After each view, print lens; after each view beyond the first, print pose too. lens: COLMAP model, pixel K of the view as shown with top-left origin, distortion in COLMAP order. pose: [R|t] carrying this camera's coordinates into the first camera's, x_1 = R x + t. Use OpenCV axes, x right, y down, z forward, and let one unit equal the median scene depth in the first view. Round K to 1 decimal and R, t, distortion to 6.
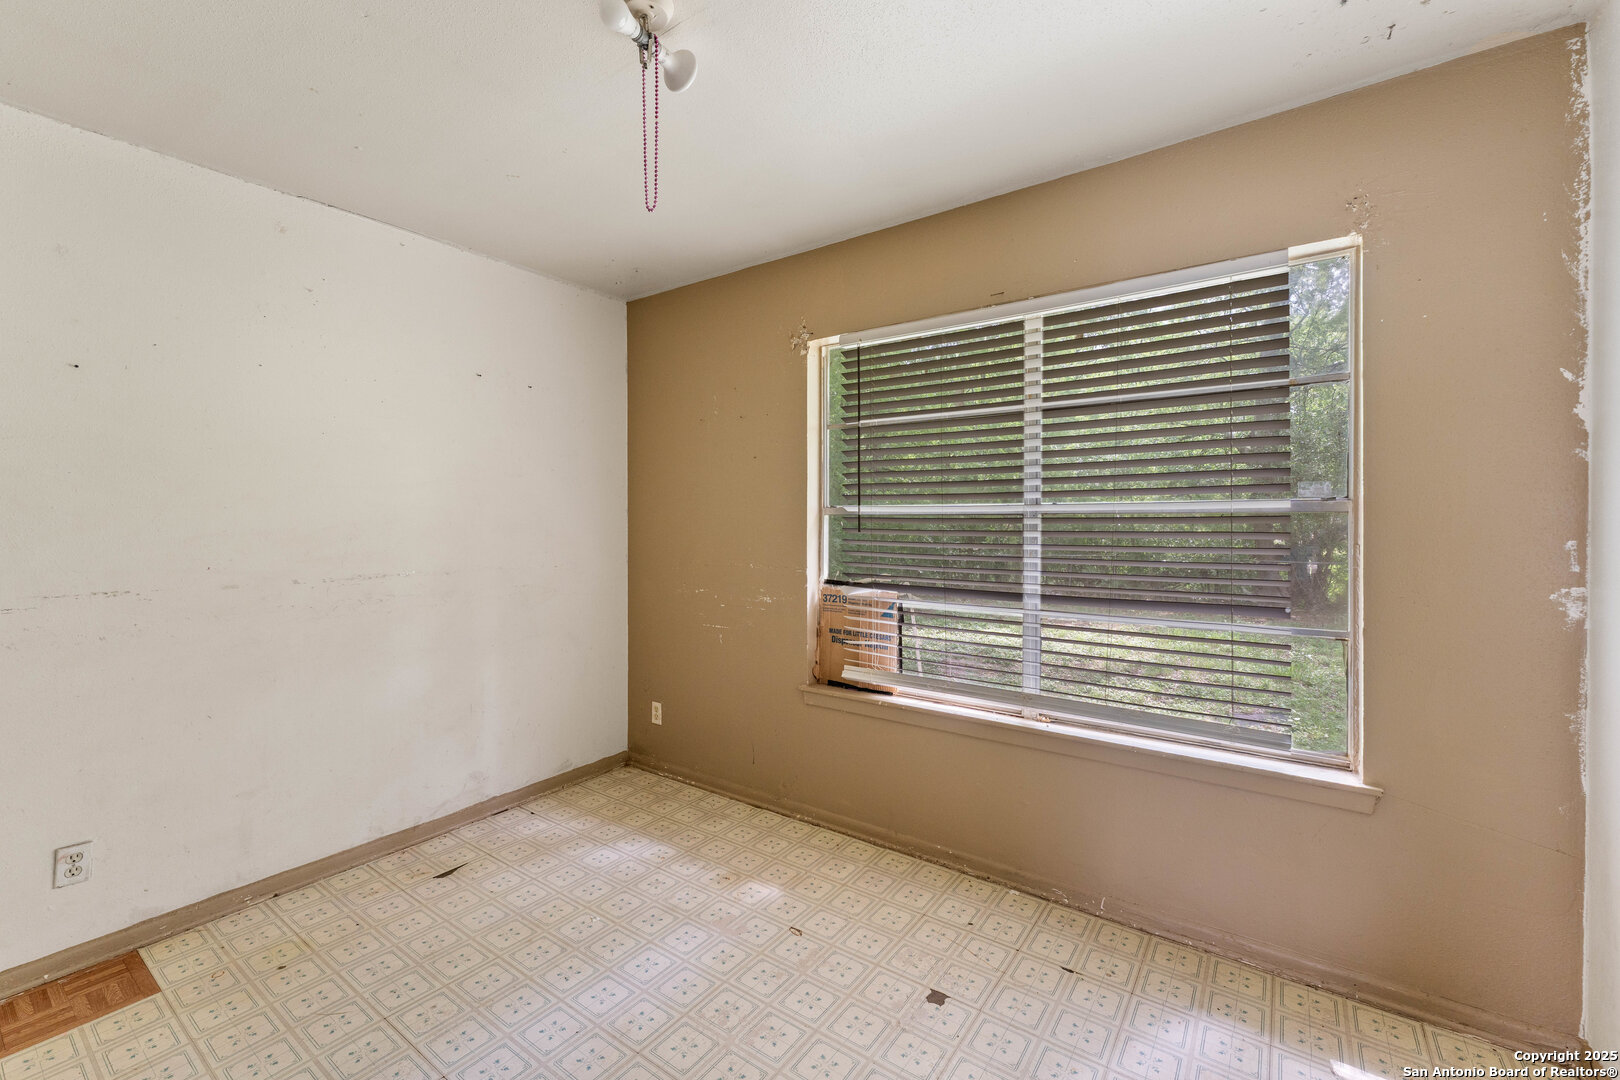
lens RADIAL K [[664.4, 0, 753.7], [0, 664.4, 522.1], [0, 0, 1]] dist [-0.000400, 0.000112]
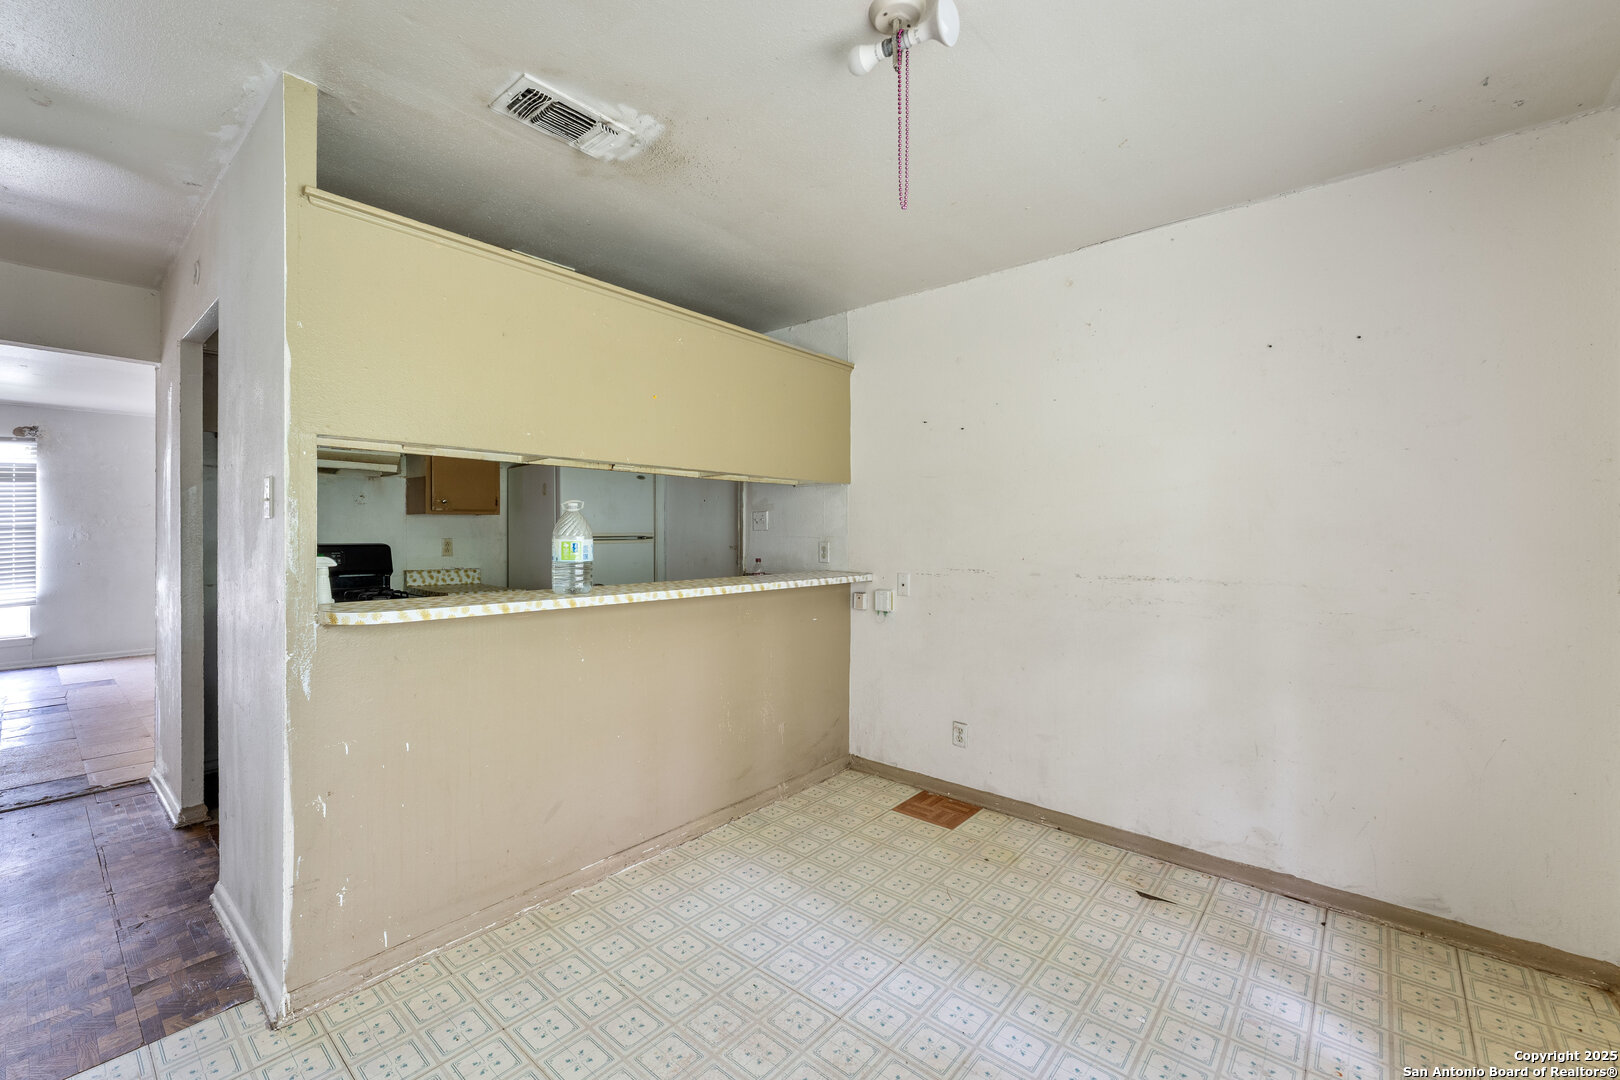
lens RADIAL K [[664.4, 0, 800.0], [0, 664.4, 531.3], [0, 0, 1]] dist [-0.000400, 0.000112]
pose [[-0.037273, 0.005053, -0.999292, 0.473776], [-0.008520, 0.999949, 0.005374, 0.008334], [0.999269, 0.008714, -0.037228, 0.508573]]
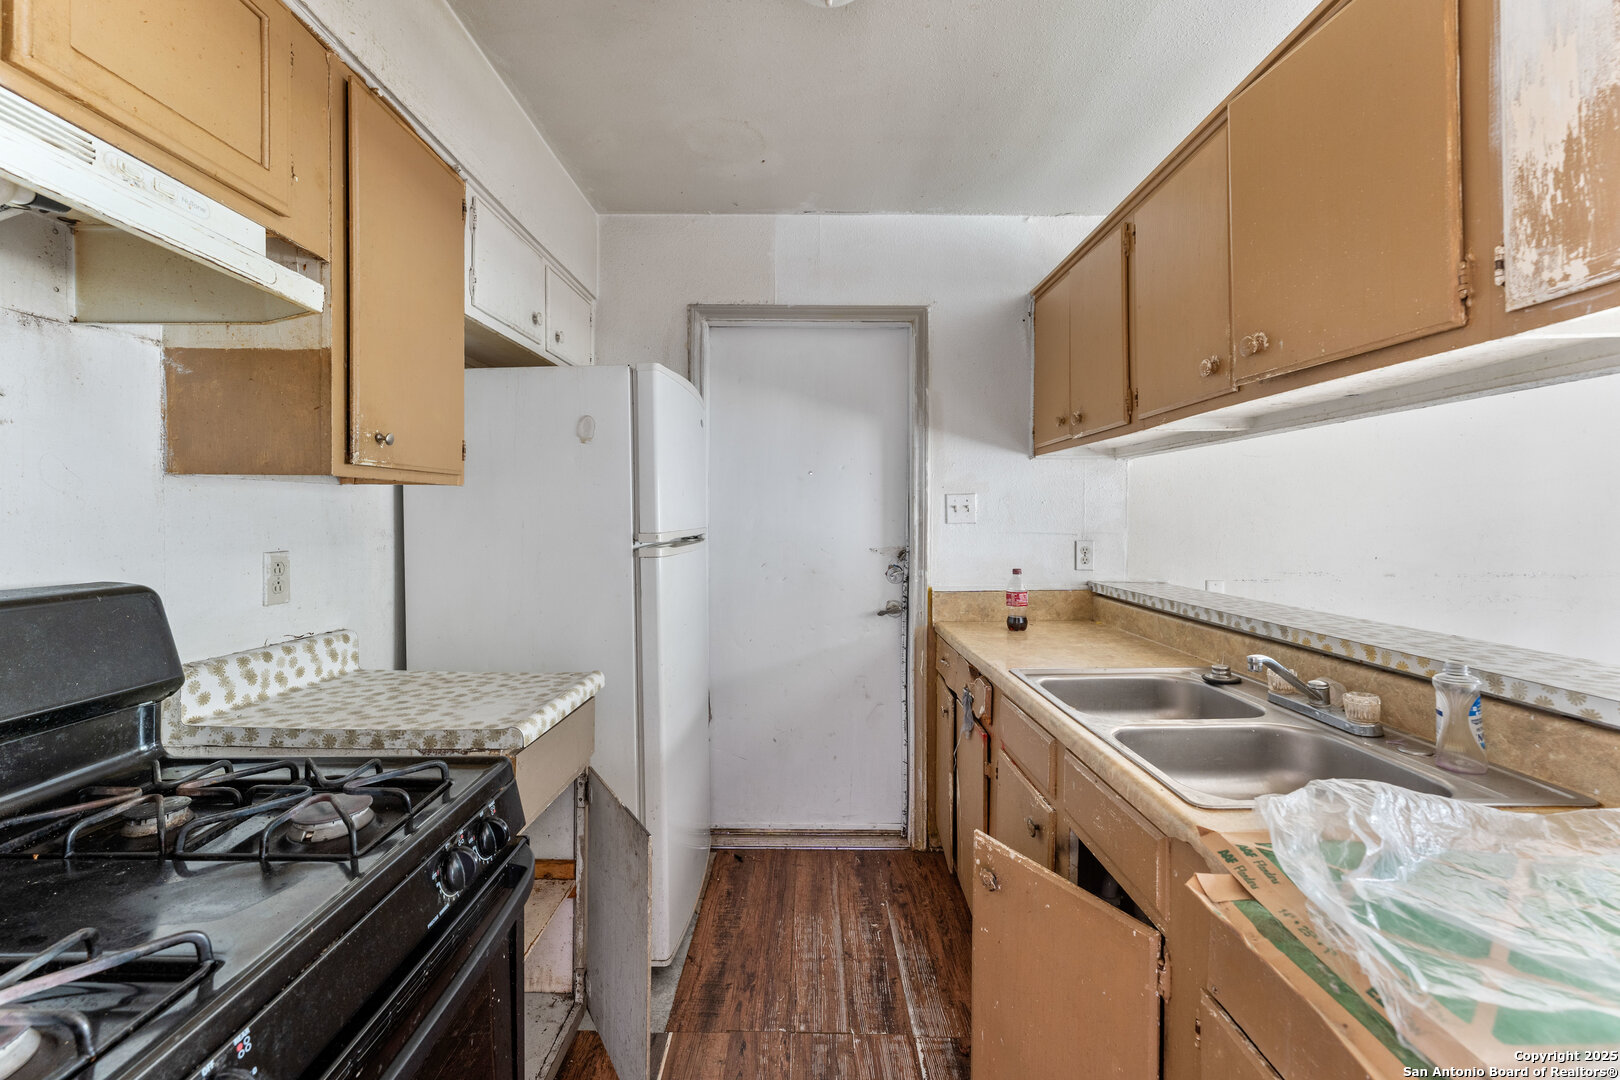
lens RADIAL K [[664.4, 0, 809.0], [0, 664.4, 514.3], [0, 0, 1]] dist [-0.000400, 0.000112]
pose [[0.628369, 0.005433, -0.777896, -5.836802], [-0.013372, 0.999903, -0.003817, 0.011616], [0.777800, 0.012801, 0.628381, -5.961252]]
